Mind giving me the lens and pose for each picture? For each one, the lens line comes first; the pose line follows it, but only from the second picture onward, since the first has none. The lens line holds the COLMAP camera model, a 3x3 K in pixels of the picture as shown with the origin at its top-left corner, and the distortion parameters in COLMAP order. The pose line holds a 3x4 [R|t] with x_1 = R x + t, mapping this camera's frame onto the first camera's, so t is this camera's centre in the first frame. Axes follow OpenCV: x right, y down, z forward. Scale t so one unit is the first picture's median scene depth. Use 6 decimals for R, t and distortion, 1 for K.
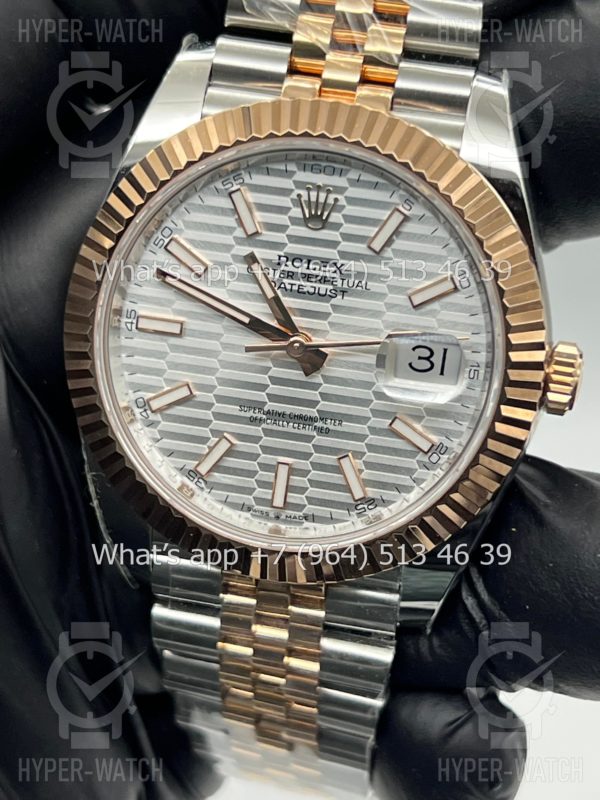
lens RADIAL K [[1827.8, 0, 300.0], [0, 1827.8, 400.0], [0, 0, 1]] dist [0.177890, 0.155631]
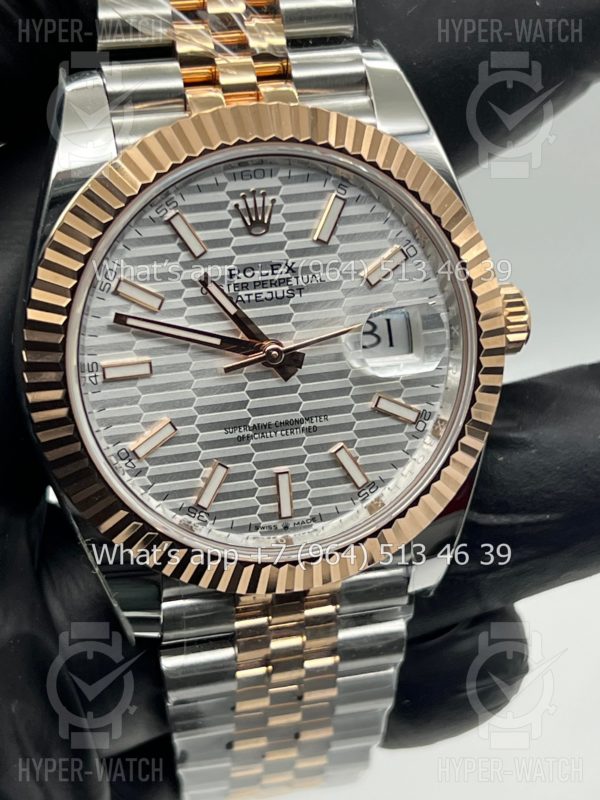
lens RADIAL K [[1827.8, 0, 300.0], [0, 1827.8, 400.0], [0, 0, 1]] dist [0.177890, 0.155631]
pose [[0.901969, -0.264796, 0.341078, -0.329921], [0.259992, 0.963705, 0.060635, -0.061202], [-0.344754, 0.033987, 0.938078, 0.068971]]
